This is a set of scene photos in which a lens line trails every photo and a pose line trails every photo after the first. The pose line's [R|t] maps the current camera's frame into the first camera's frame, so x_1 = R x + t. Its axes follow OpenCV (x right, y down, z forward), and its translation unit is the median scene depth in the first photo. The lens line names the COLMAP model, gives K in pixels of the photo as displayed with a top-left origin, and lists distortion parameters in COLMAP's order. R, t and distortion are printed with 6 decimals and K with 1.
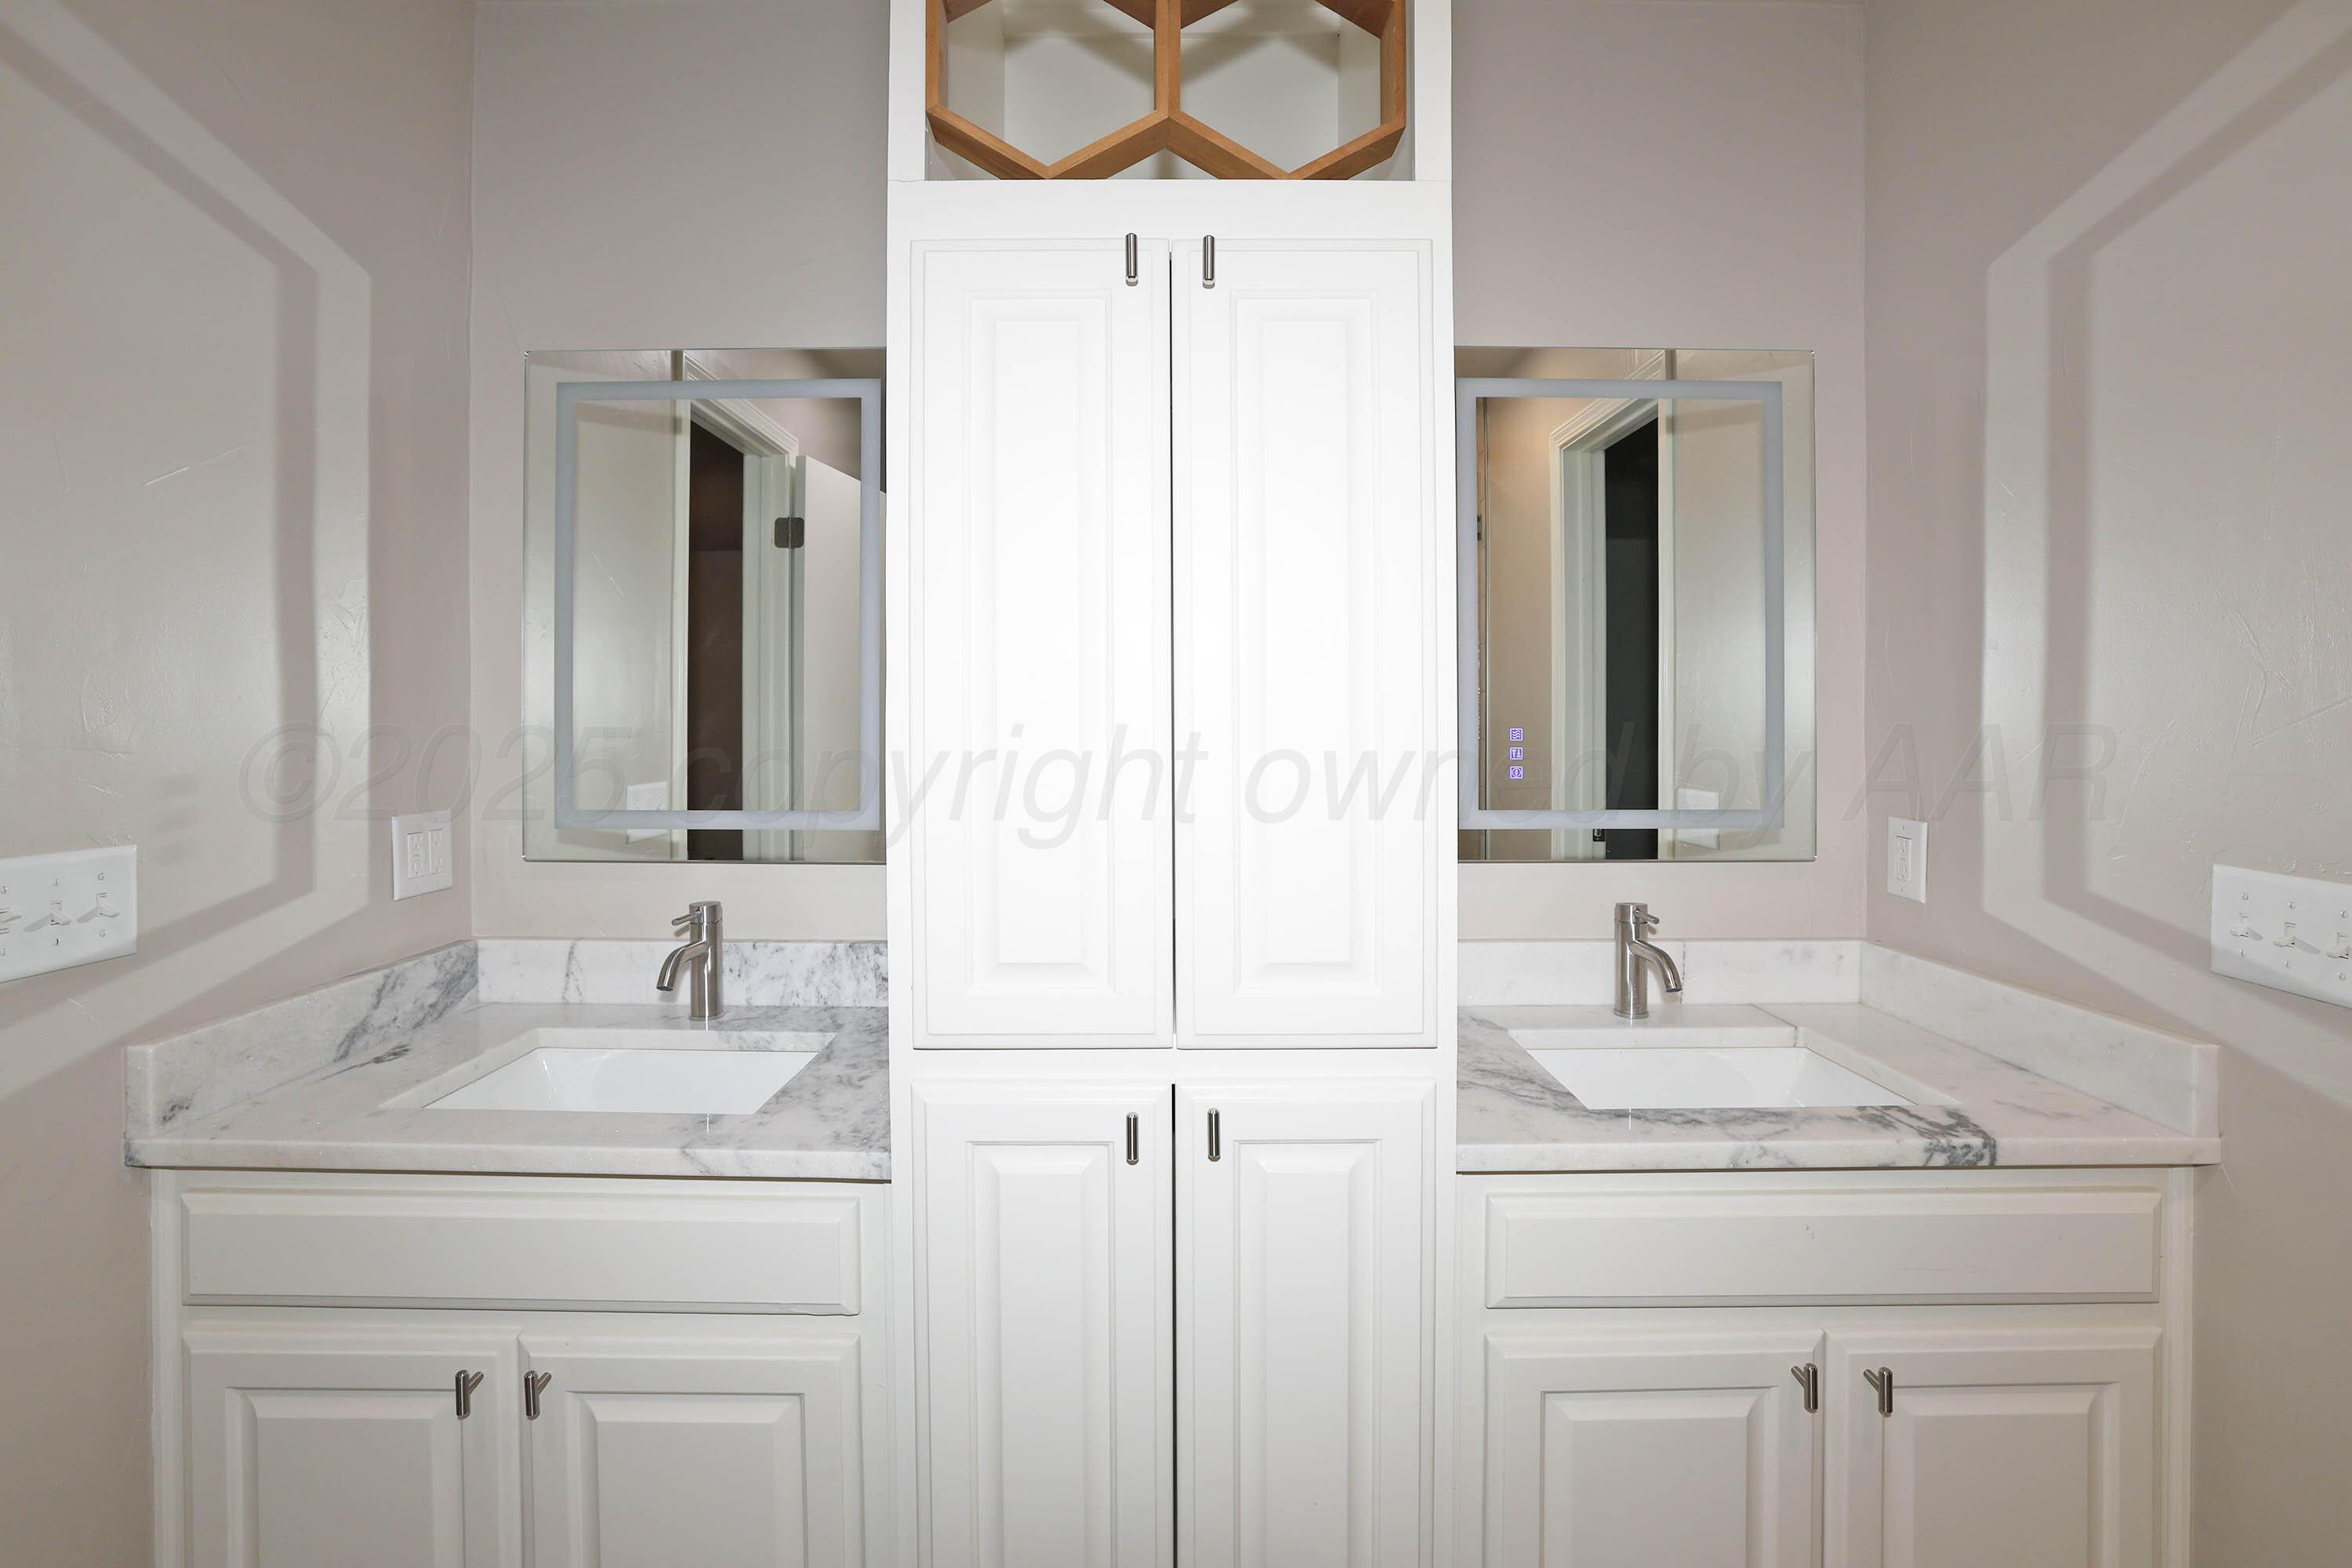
lens RADIAL K [[1003.8, 0, 1175.6], [0, 1003.8, 767.0], [0, 0, 1]] dist [-0.036613, 0.000141]
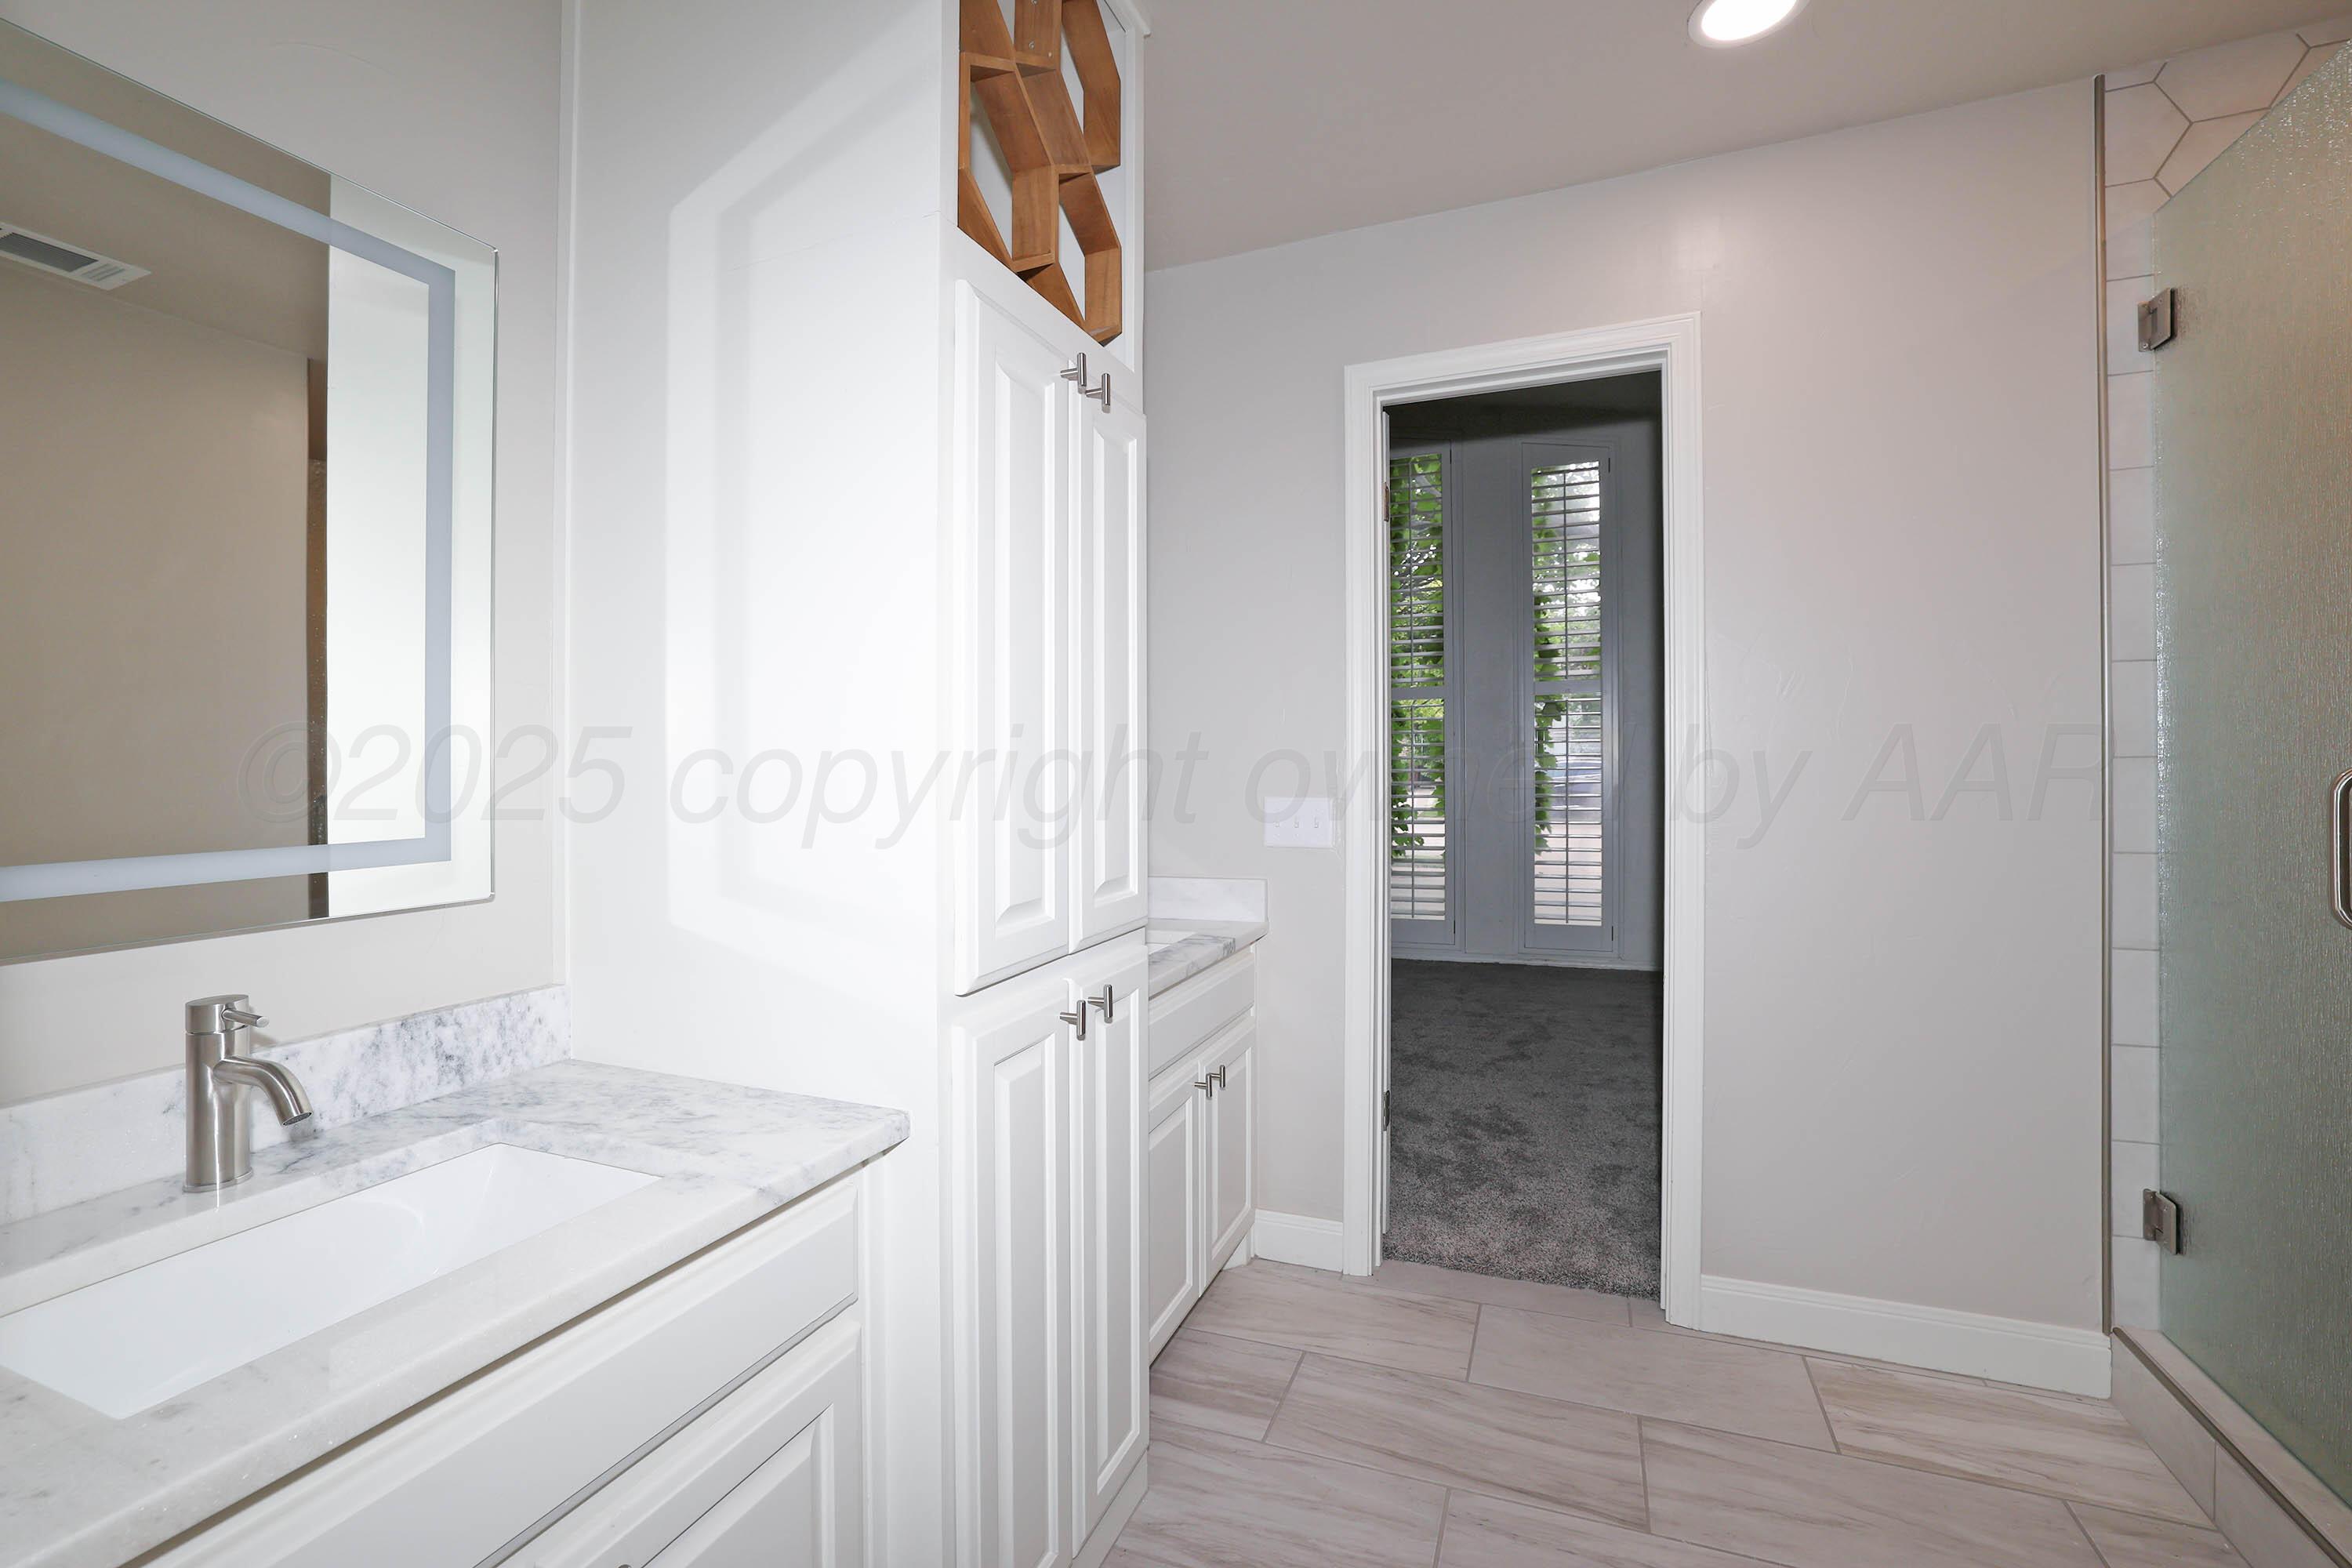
lens RADIAL K [[1035.7, 0, 1173.4], [0, 1035.7, 750.3], [0, 0, 1]] dist [0.001335, 0.000151]
pose [[0.376056, 0.004245, 0.926587, -0.822410], [0.032285, 0.999322, -0.017681, 0.009166], [-0.926034, 0.036564, 0.375664, 0.178242]]
